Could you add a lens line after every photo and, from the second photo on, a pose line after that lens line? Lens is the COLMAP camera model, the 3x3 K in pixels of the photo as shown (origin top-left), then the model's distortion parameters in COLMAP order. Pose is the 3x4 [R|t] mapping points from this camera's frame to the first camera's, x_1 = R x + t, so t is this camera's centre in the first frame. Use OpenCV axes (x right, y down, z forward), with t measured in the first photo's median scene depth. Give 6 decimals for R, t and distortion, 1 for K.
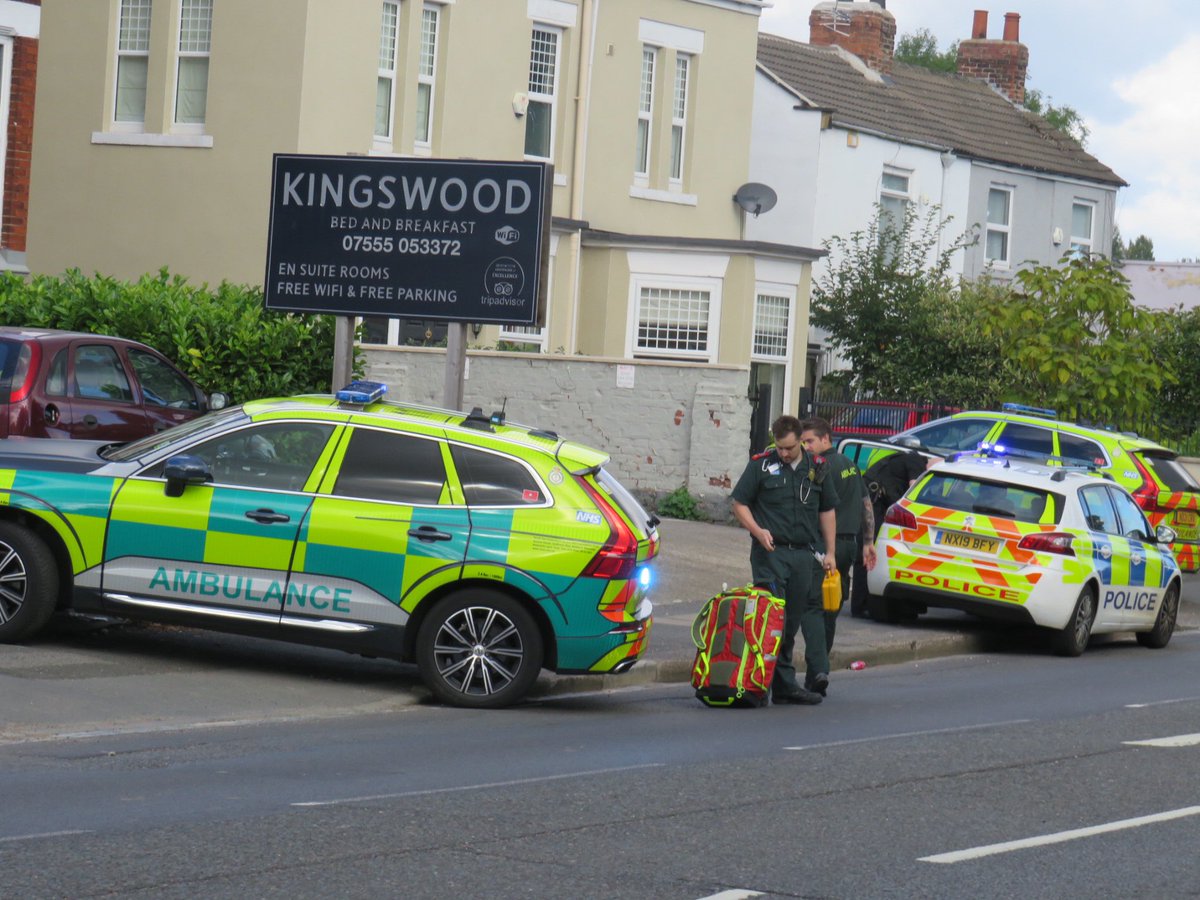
lens RADIAL K [[6923.5, 0, 600.0], [0, 6923.5, 450.0], [0, 0, 1]] dist [0.433497, 9.161711]
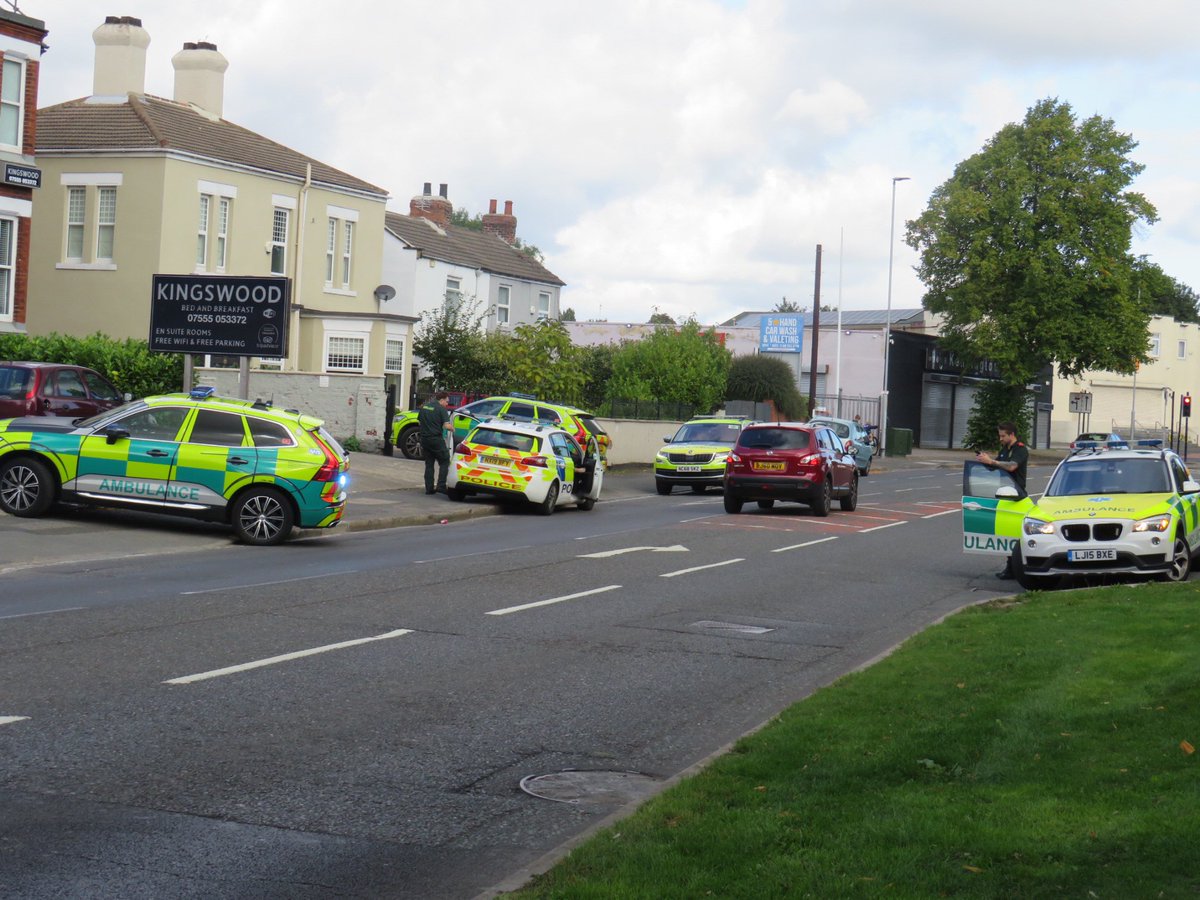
lens RADIAL K [[6923.5, 0, 600.0], [0, 6923.5, 450.0], [0, 0, 1]] dist [0.433497, 9.161711]
pose [[0.985786, -0.014857, 0.167348, -0.258275], [0.011977, 0.999762, 0.018207, -0.026727], [-0.167579, -0.015944, 0.985730, -1.021053]]
